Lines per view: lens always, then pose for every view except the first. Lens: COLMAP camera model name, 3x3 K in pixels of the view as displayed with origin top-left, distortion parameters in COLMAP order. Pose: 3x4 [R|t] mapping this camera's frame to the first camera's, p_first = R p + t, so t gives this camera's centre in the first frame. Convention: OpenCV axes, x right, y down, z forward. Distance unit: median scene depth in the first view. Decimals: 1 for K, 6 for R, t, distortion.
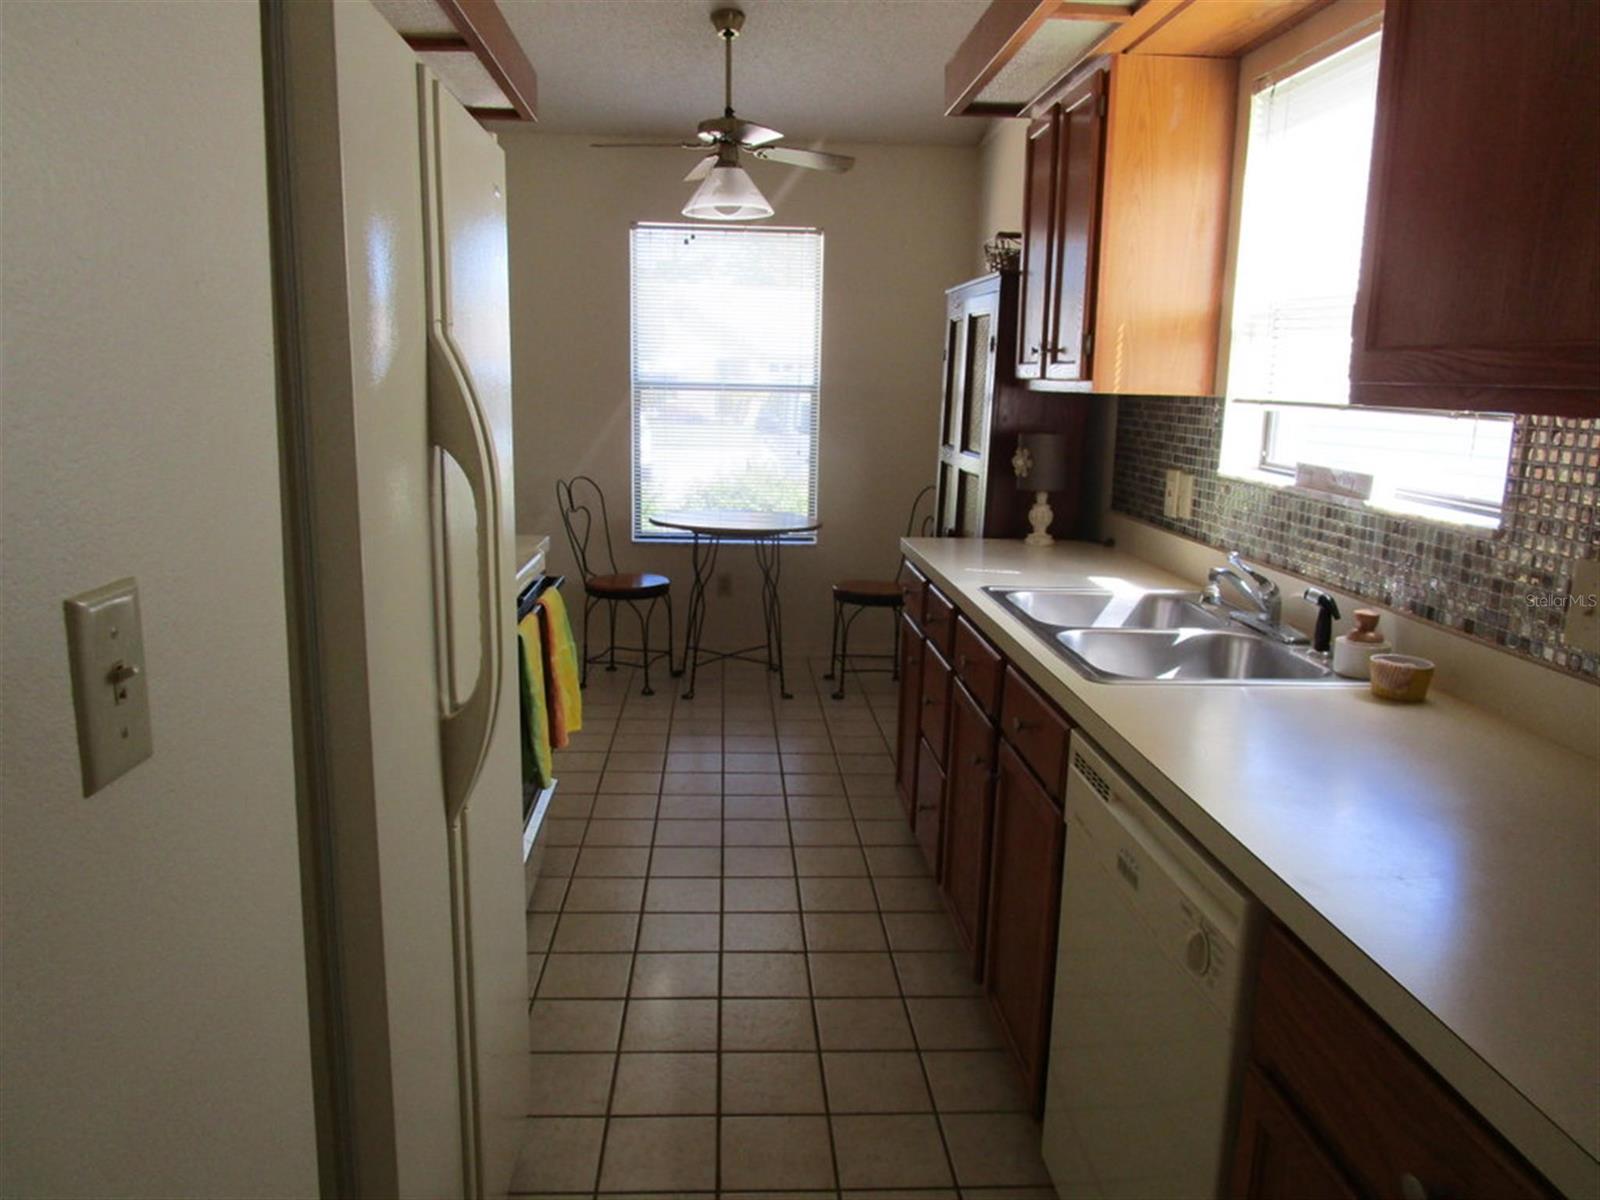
lens RADIAL K [[1149.2, 0, 795.2], [0, 1149.2, 603.9], [0, 0, 1]] dist [-0.032802, 0.000109]
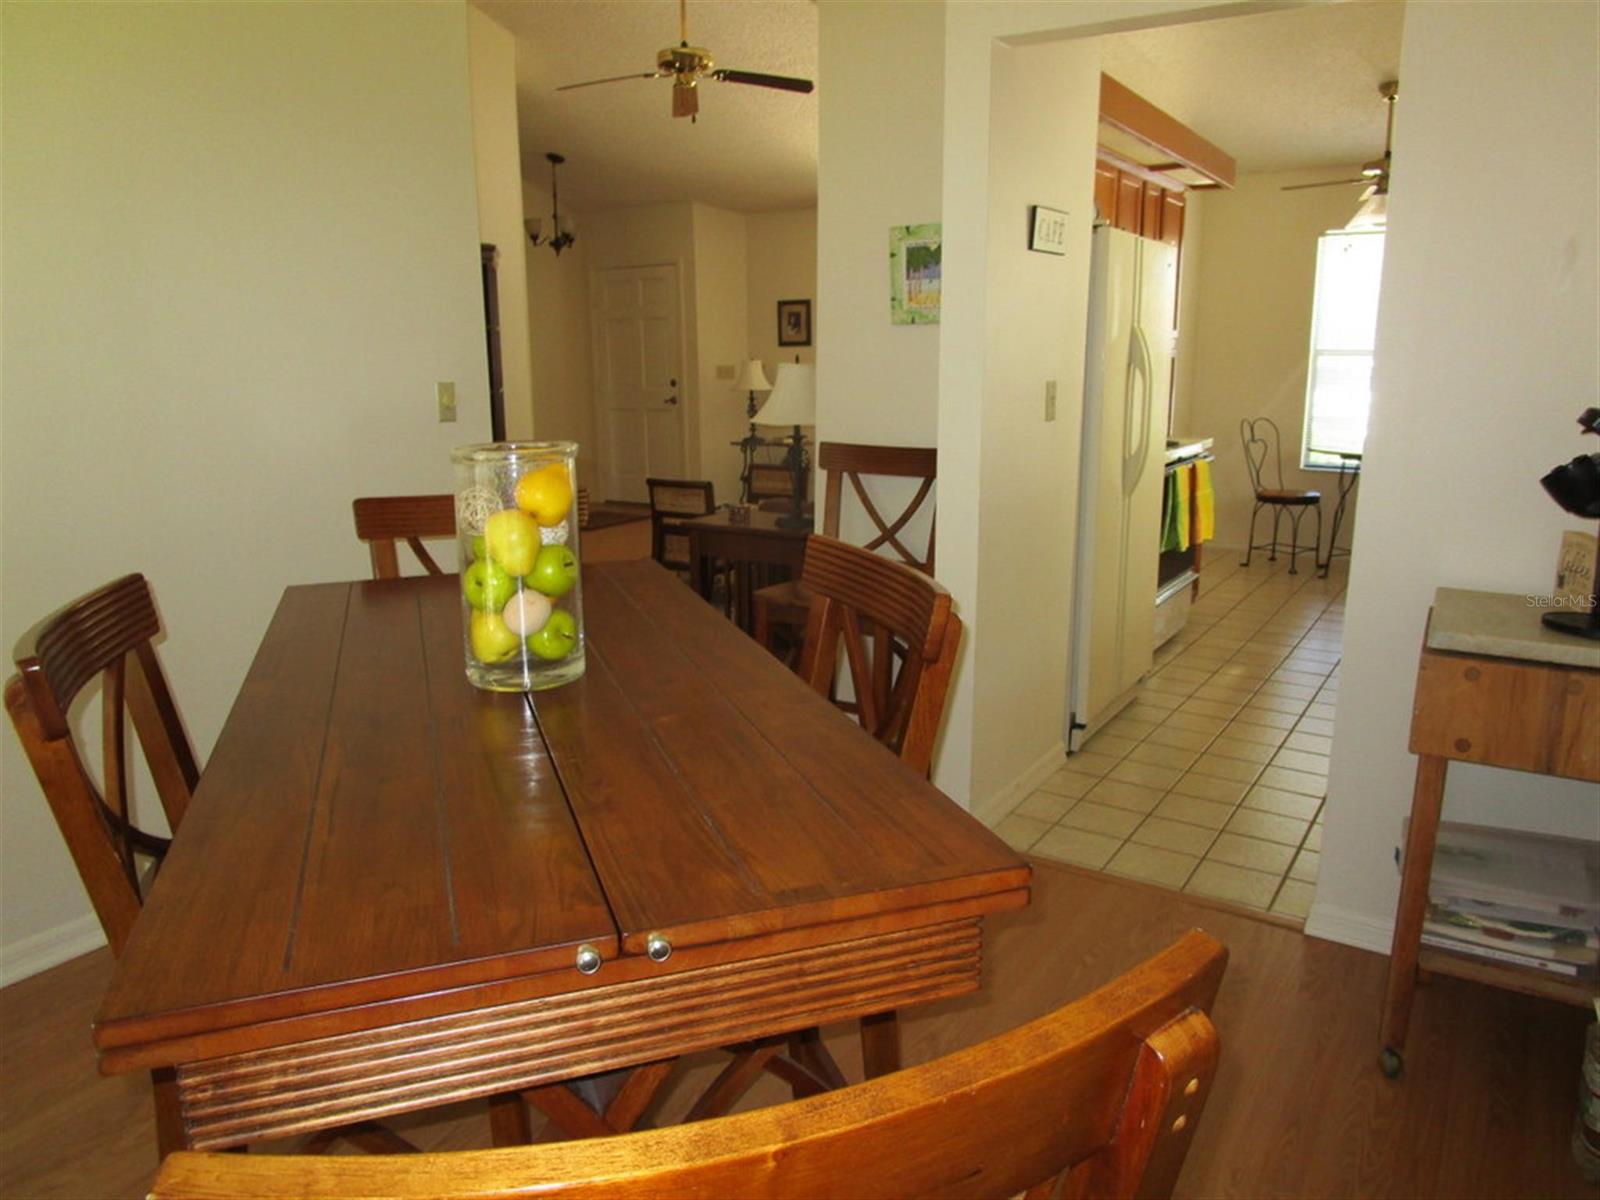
lens RADIAL K [[1149.2, 0, 795.2], [0, 1149.2, 603.9], [0, 0, 1]] dist [-0.032802, 0.000109]
pose [[0.806142, 0.100510, -0.583124, 0.196738], [-0.091327, 0.994794, 0.045213, 0.107445], [0.584632, 0.016807, 0.811124, -0.479713]]
